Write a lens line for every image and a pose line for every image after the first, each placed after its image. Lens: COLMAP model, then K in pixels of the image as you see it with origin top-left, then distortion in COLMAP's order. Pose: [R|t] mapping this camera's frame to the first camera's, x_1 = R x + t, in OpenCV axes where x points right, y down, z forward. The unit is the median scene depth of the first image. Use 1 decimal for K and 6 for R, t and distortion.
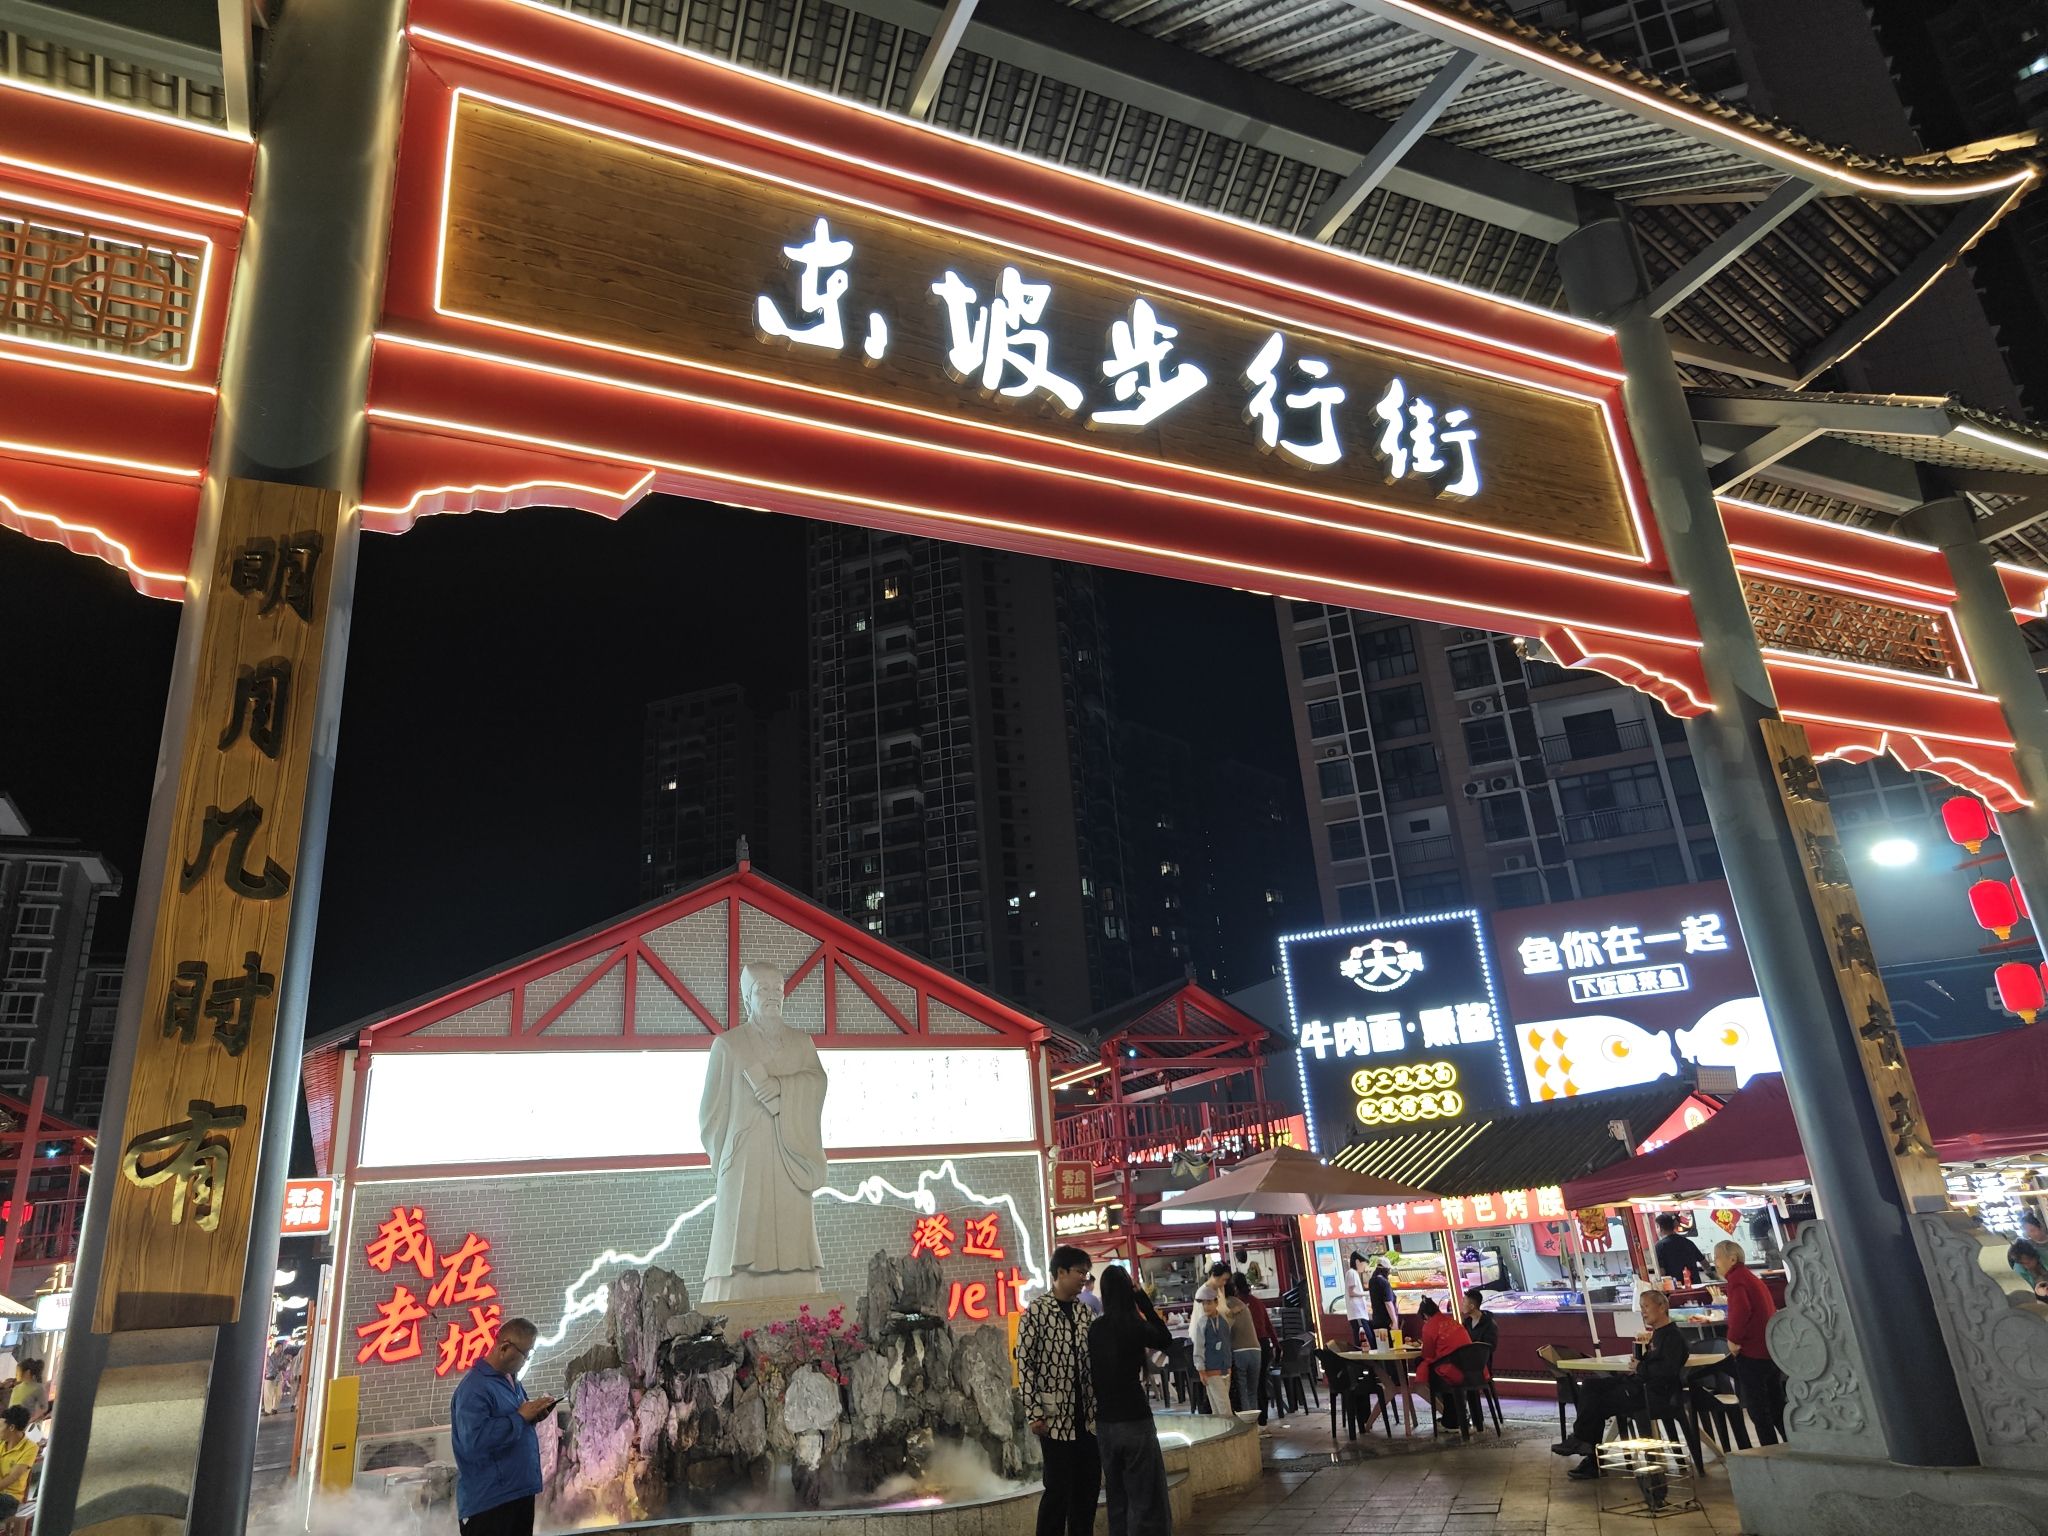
lens RADIAL K [[1360.7, 0, 1030.9], [0, 1360.7, 754.9], [0, 0, 1]] dist [-0.000040, 0.001772]
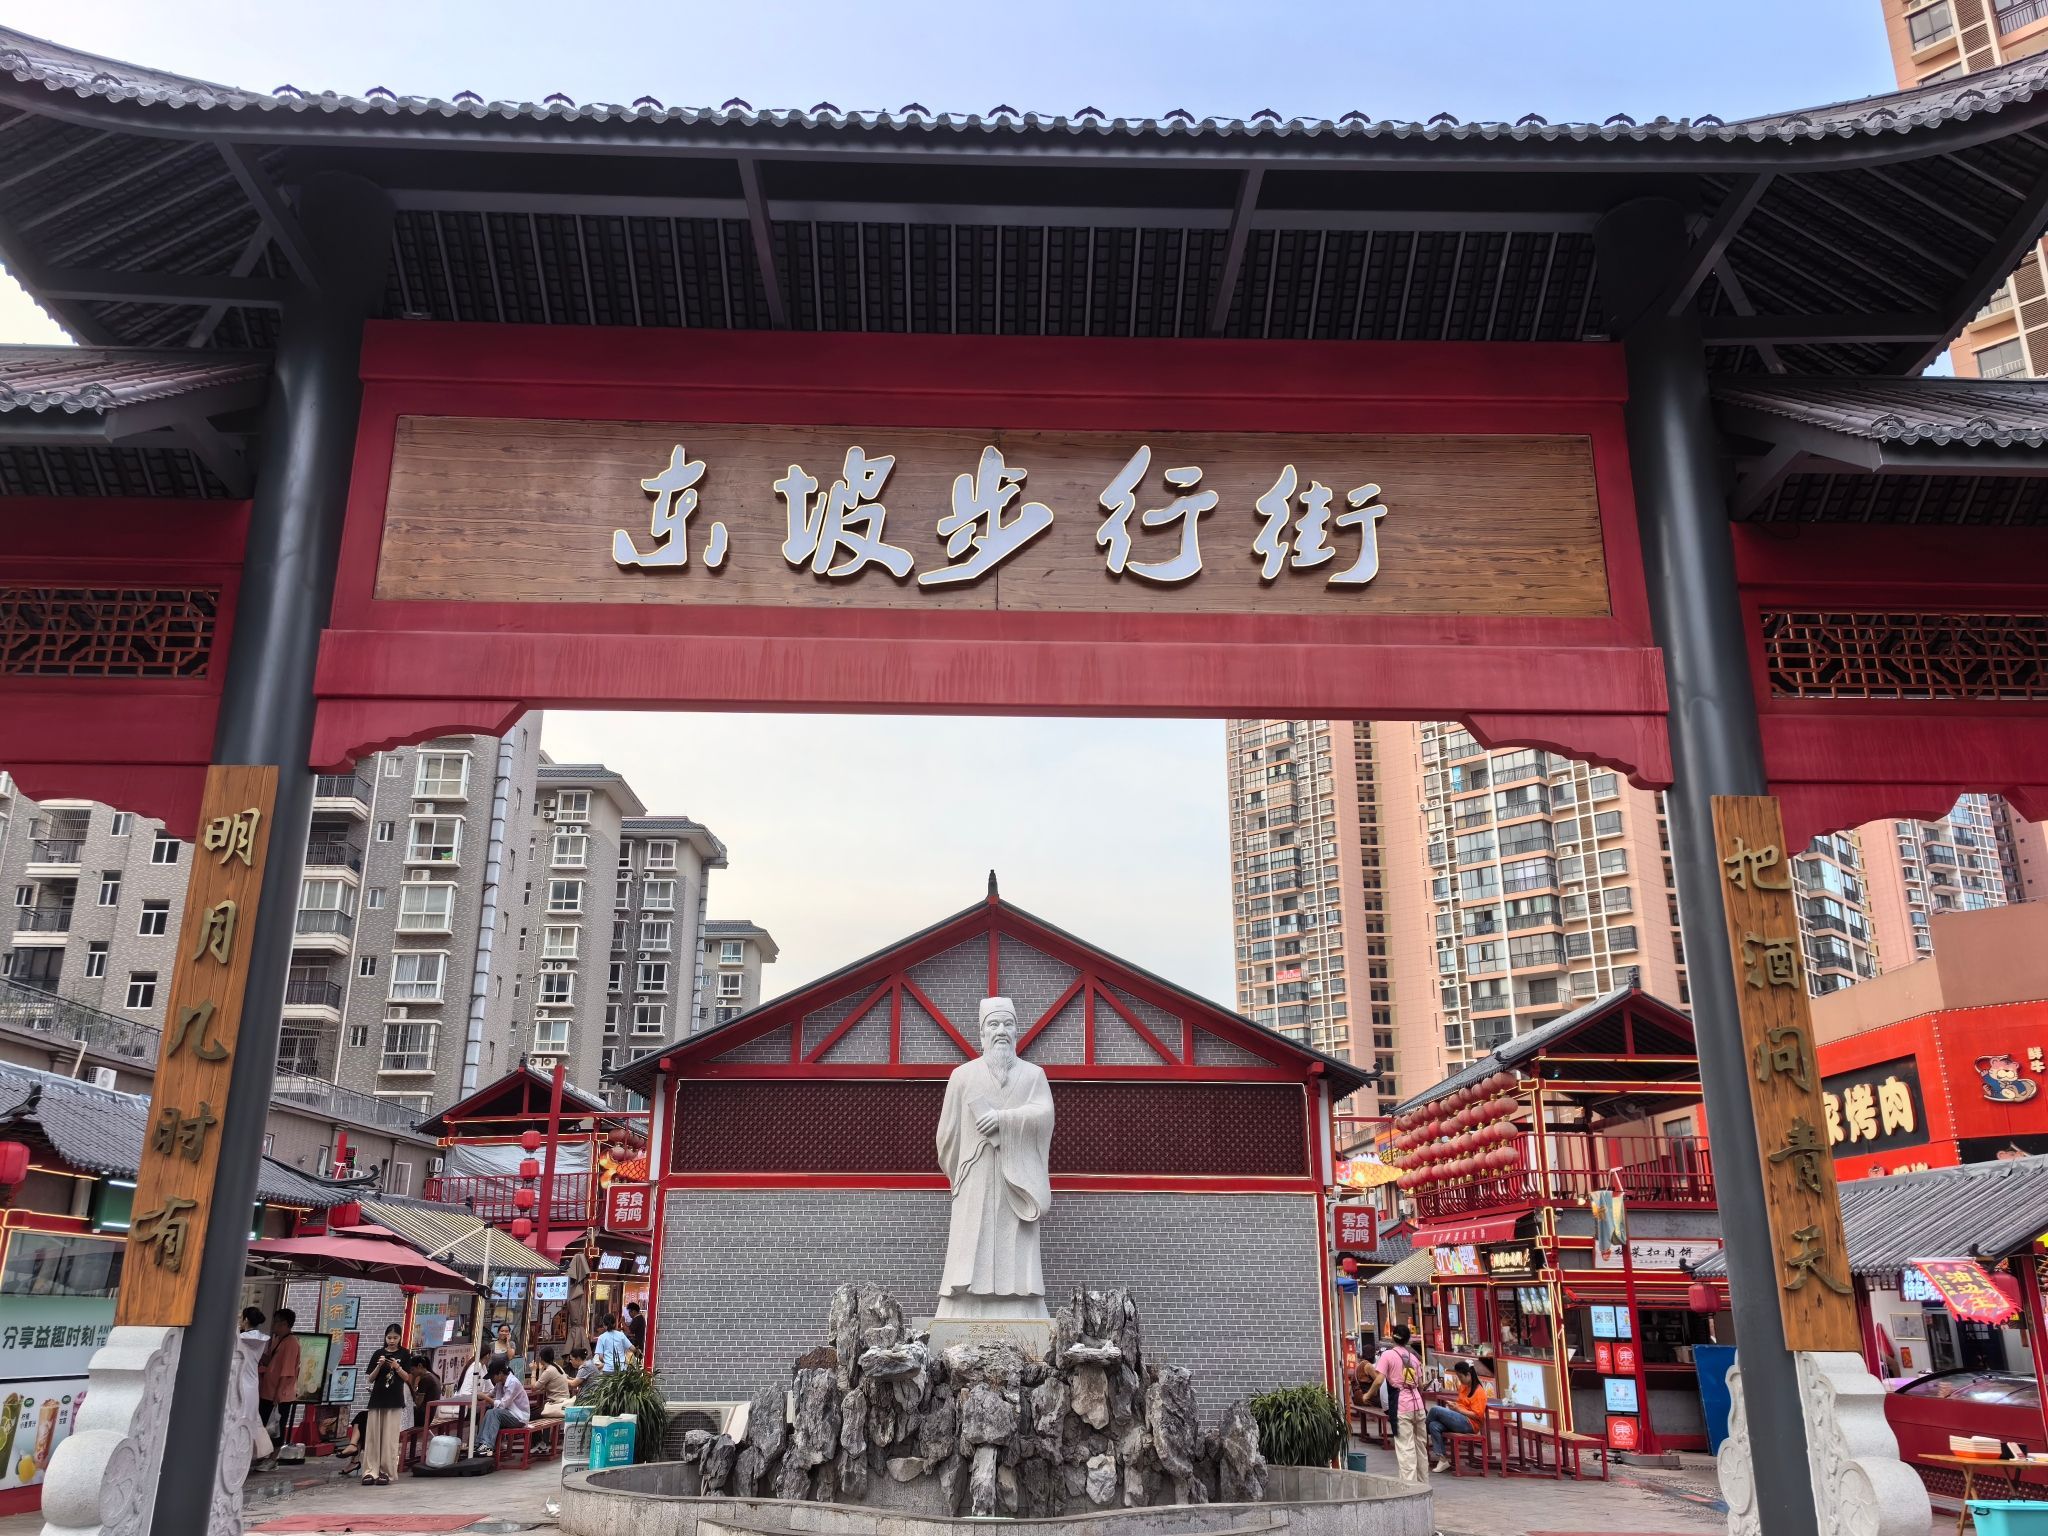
lens RADIAL K [[1599.5, 0, 1022.7], [0, 1599.5, 779.1], [0, 0, 1]] dist [-0.005512, -0.007286]
pose [[0.909857, -0.046775, -0.412277, 0.597181], [0.074443, 0.995905, 0.051298, -0.134355], [0.408190, -0.077365, 0.909613, -0.148026]]
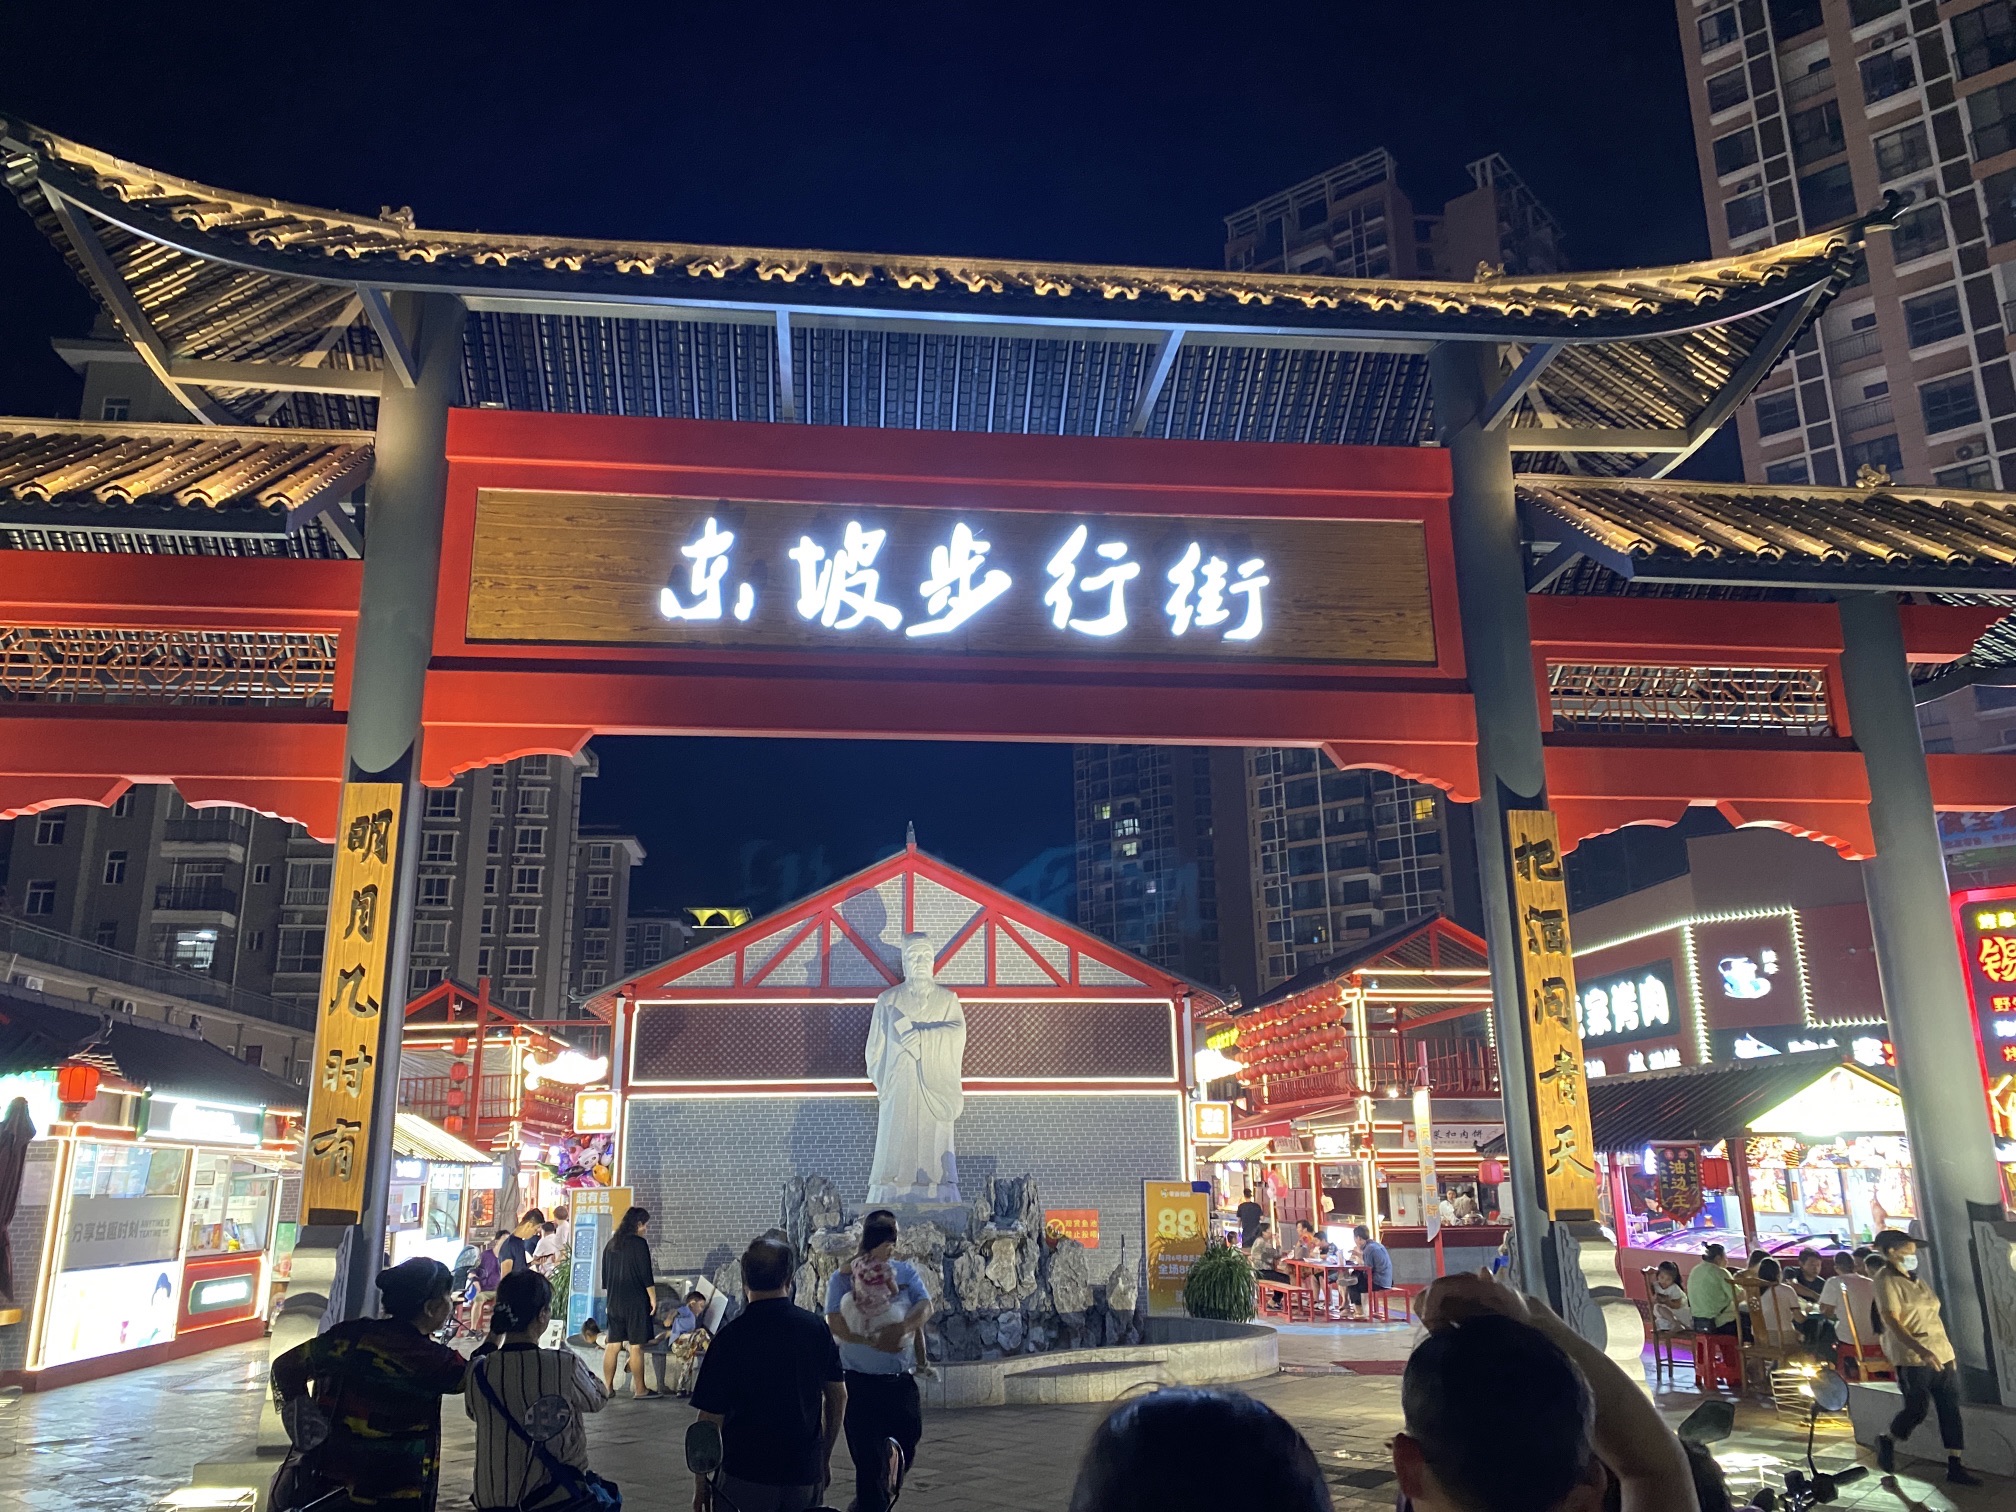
lens RADIAL K [[1519.2, 0, 1008.0], [0, 1519.2, 756.0], [0, 0, 1]] dist [0.001890, -0.075184]
pose [[0.943351, -0.022377, -0.331042, 0.604701], [0.059486, 0.992964, 0.102392, -0.252676], [0.326422, -0.116284, 0.938044, -0.412205]]
